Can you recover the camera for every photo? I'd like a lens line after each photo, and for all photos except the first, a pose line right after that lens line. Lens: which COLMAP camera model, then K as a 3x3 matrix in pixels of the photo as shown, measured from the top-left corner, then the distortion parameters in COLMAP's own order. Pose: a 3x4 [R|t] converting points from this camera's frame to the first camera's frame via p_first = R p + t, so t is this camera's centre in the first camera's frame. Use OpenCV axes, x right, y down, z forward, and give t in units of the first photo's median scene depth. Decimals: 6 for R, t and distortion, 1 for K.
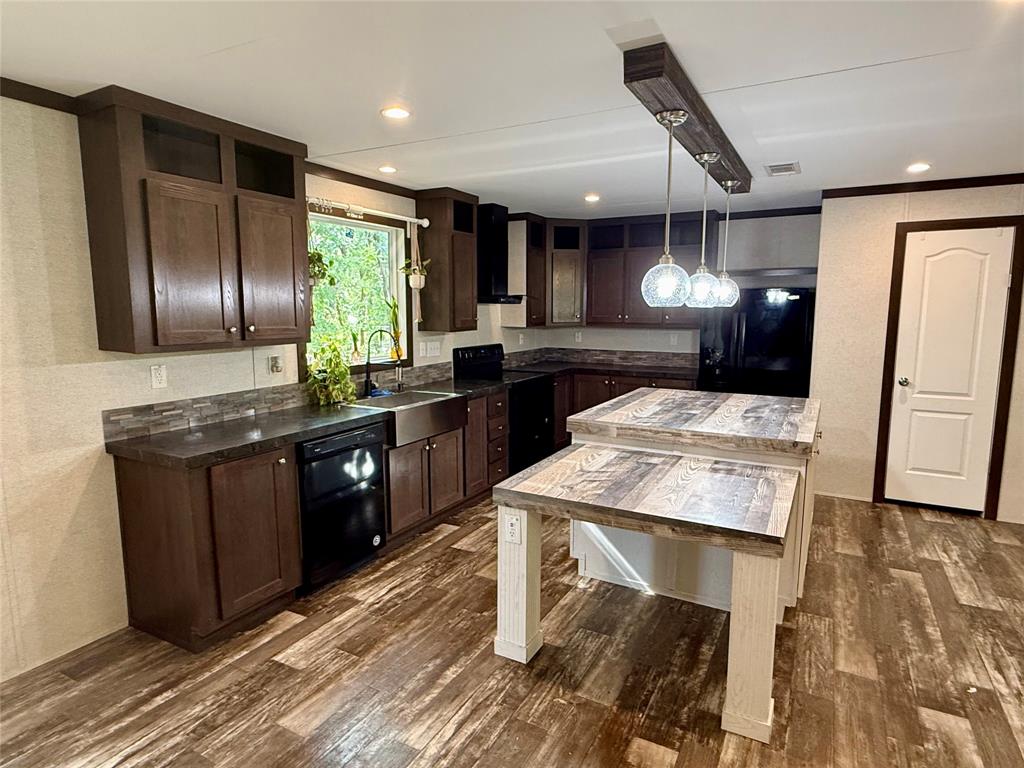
lens RADIAL K [[576.5, 0, 512.0], [0, 576.5, 384.0], [0, 0, 1]] dist [0.001126, -0.000049]
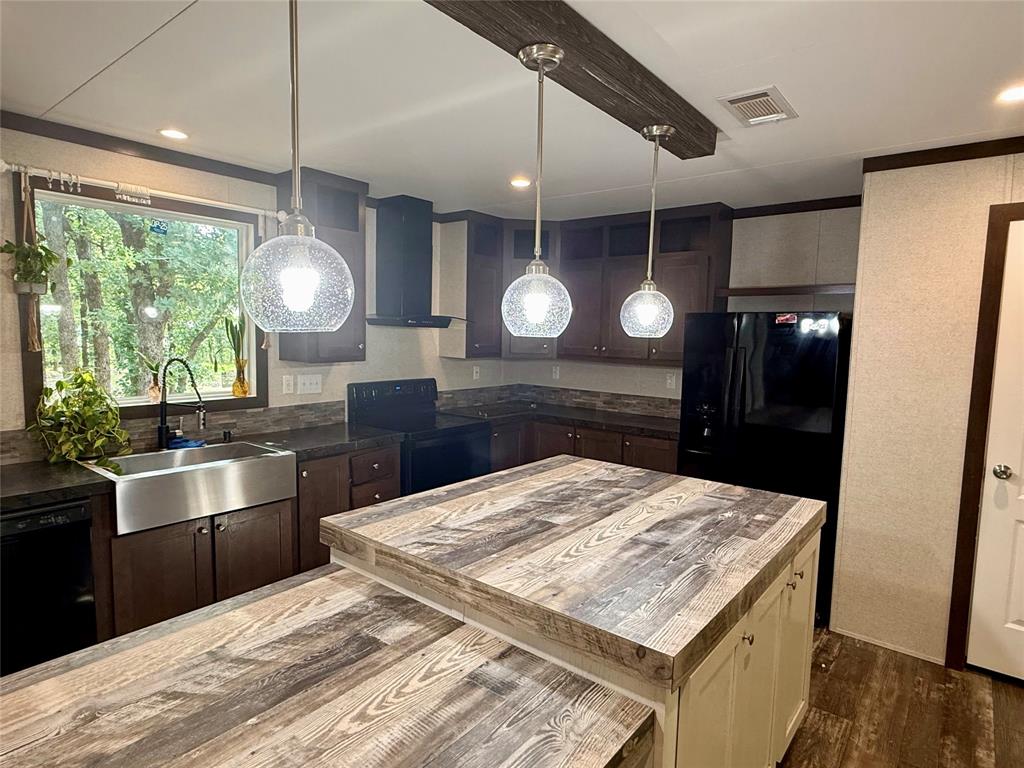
lens RADIAL K [[576.5, 0, 512.0], [0, 576.5, 384.0], [0, 0, 1]] dist [0.001126, -0.000049]
pose [[0.985155, 0.038351, -0.167329, 0.278936], [-0.045764, 0.998124, -0.040673, -0.046433], [0.165455, 0.047727, 0.985062, 0.328665]]
